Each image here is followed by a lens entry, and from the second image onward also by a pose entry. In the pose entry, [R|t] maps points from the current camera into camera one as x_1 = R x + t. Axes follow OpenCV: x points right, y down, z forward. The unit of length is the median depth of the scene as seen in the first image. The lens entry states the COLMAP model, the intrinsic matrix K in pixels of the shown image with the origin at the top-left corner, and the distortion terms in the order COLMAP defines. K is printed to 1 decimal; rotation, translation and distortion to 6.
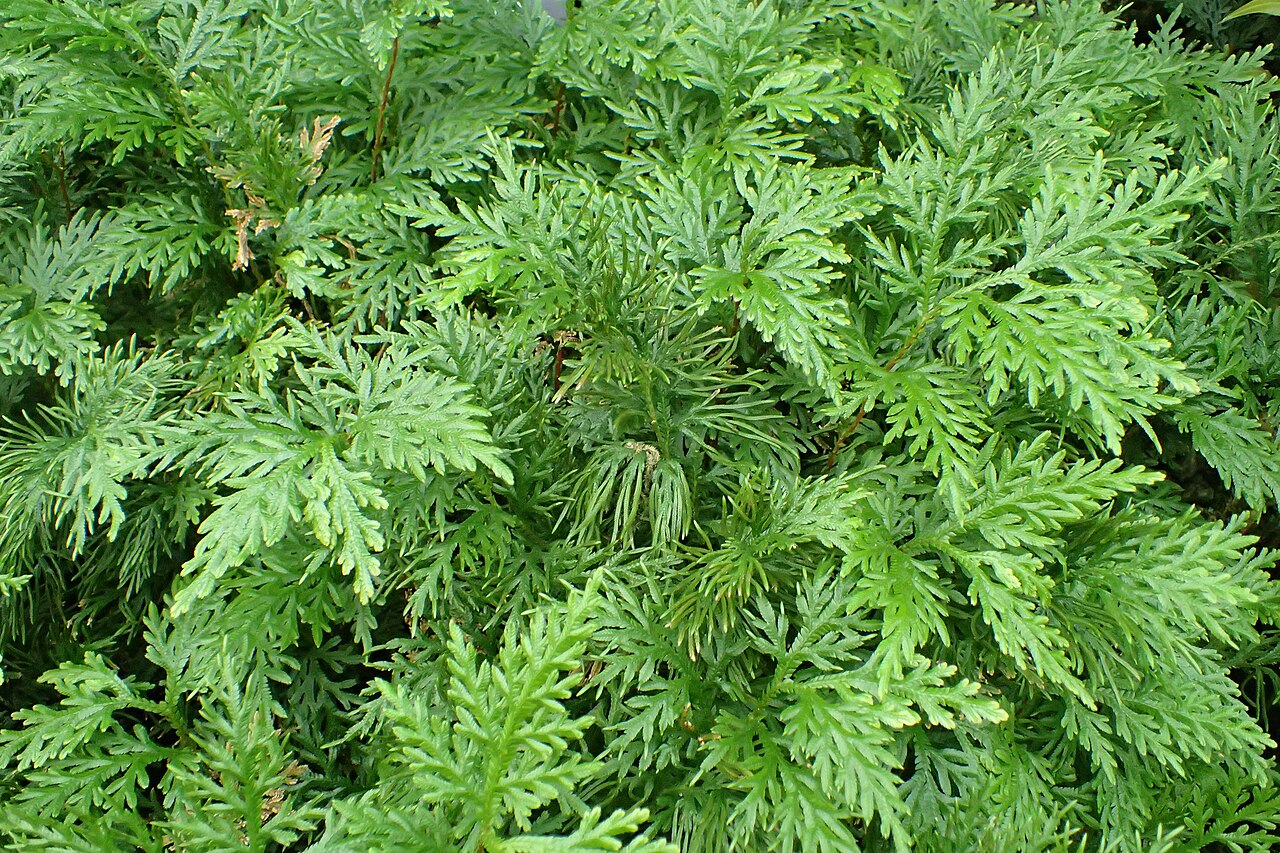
lens RADIAL K [[1221.1, 0, 643.7], [0, 1221.1, 422.8], [0, 0, 1]] dist [-0.025808, 0.000000]
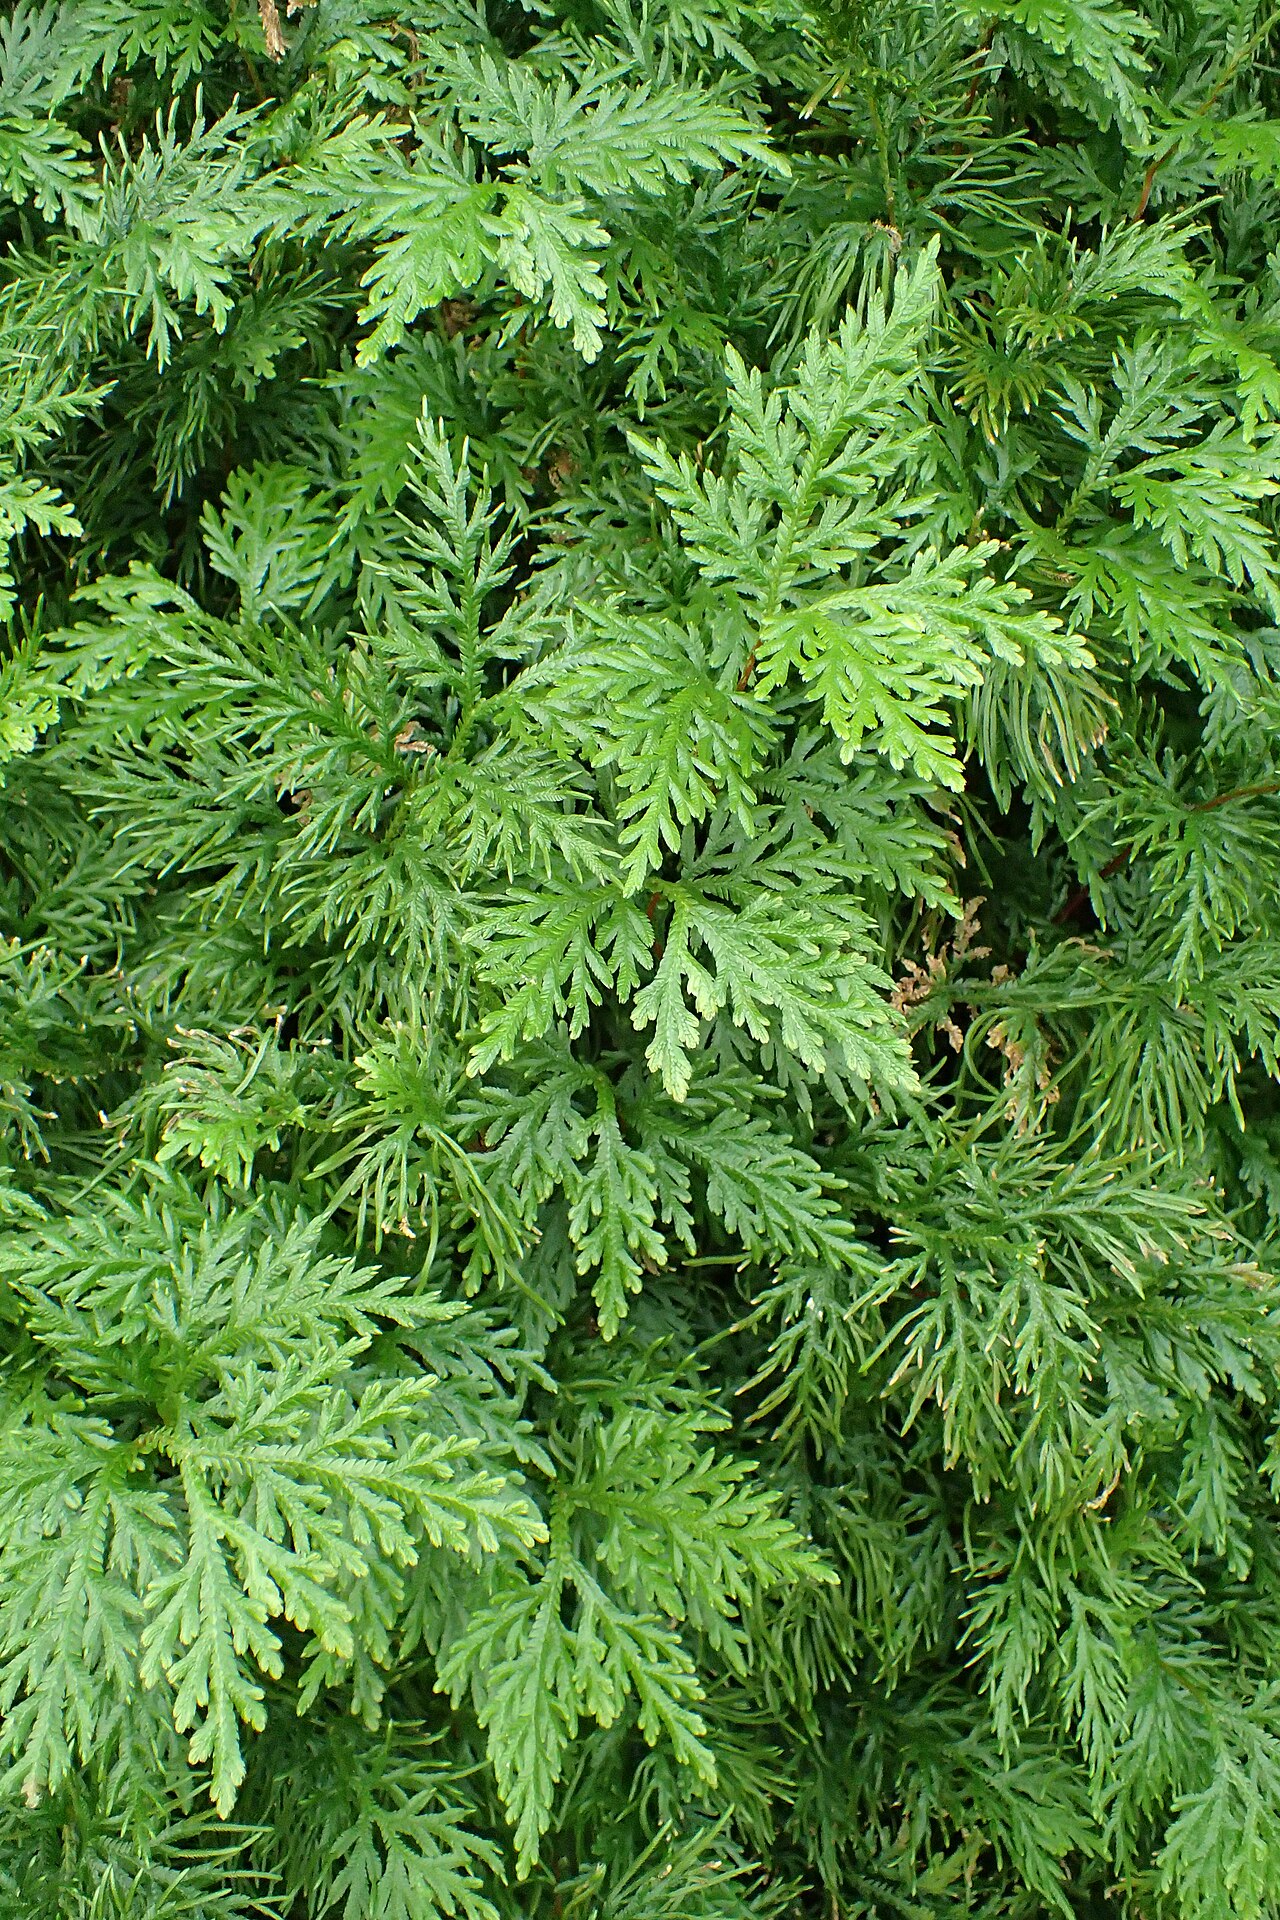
lens RADIAL K [[1831.6, 0, 631.9], [0, 1831.6, 962.3], [0, 0, 1]] dist [-0.025808, 0.000000]
pose [[0.997520, -0.044652, 0.054400, -0.254925], [0.036888, 0.989994, 0.136199, 0.334041], [-0.059937, -0.133855, 0.989187, -0.193304]]
